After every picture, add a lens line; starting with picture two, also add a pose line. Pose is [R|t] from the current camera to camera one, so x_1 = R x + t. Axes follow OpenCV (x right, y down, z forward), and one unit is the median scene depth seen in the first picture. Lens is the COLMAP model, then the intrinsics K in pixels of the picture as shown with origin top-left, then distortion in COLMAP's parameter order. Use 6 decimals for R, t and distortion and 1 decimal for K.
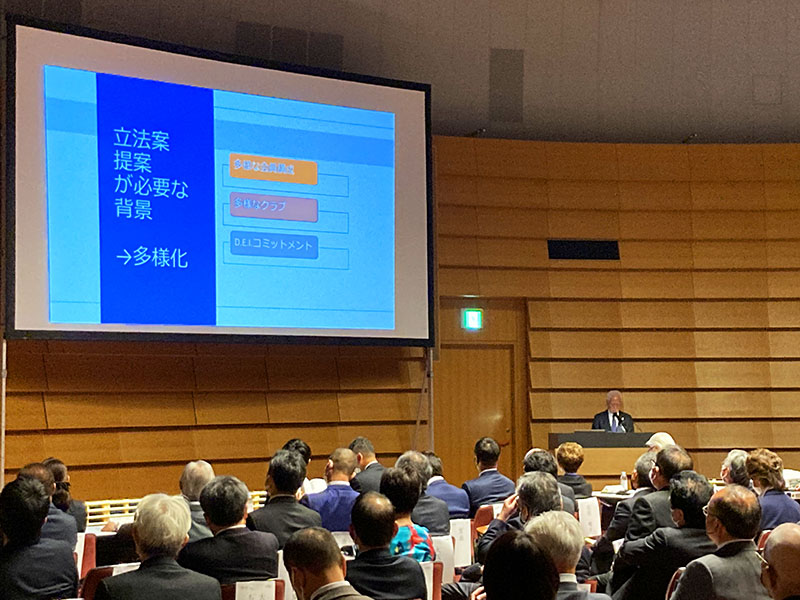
lens RADIAL K [[1482.5, 0, 400.5], [0, 1482.5, 298.3], [0, 0, 1]] dist [-0.079078, 0.000000]
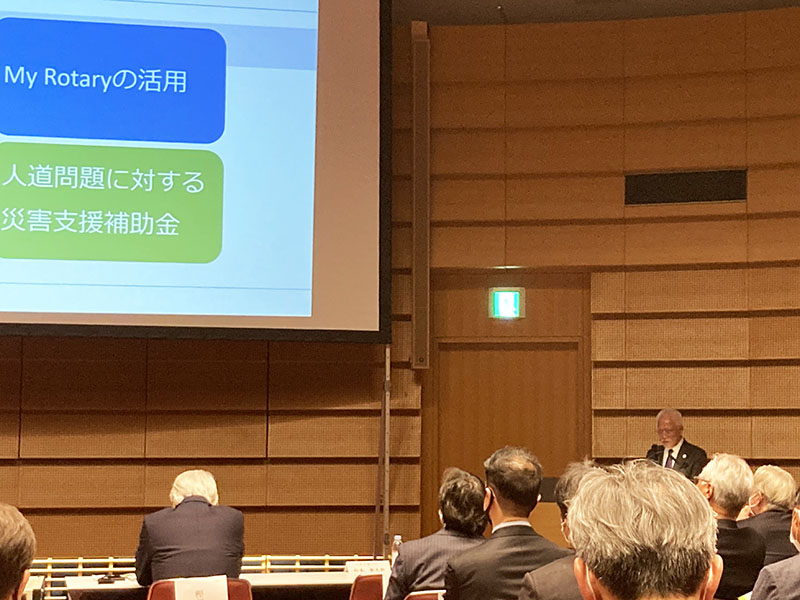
lens RADIAL K [[1437.1, 0, 399.5], [0, 1437.1, 302.6], [0, 0, 1]] dist [-0.013451, 0.000000]
pose [[0.895971, -0.032540, -0.442919, 0.283439], [0.019075, 0.999211, -0.034825, 0.034470], [0.443703, 0.022753, 0.895885, 0.413949]]
